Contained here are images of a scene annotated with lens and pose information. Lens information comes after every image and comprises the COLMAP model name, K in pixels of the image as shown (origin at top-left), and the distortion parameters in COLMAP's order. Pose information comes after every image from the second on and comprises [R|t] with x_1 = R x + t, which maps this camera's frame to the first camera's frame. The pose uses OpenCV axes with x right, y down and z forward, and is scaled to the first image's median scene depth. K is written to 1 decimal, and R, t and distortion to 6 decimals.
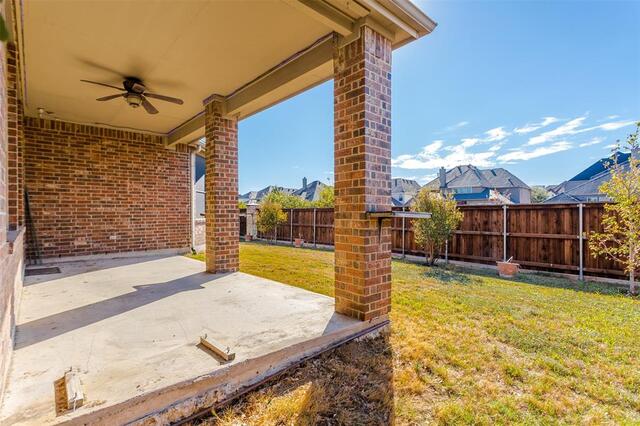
lens RADIAL K [[306.2, 0, 320.0], [0, 306.2, 213.0], [0, 0, 1]] dist [-0.000703, 0.000255]
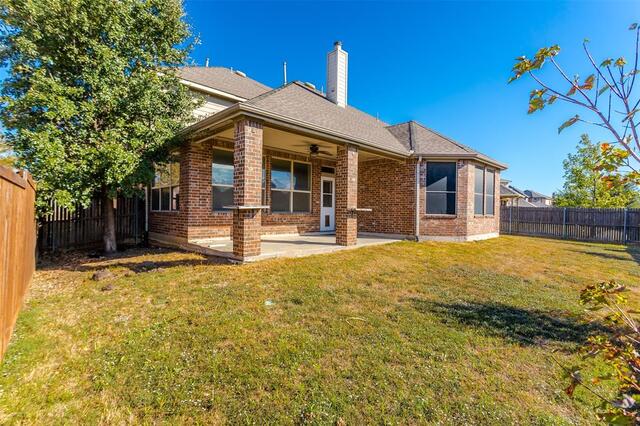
lens RADIAL K [[306.2, 0, 320.0], [0, 306.2, 213.0], [0, 0, 1]] dist [-0.000703, 0.000255]
pose [[0.033050, 0.006493, -0.999433, 0.976677], [-0.007976, 0.999949, 0.006233, 0.012602], [0.999422, 0.007766, 0.033100, 0.625777]]
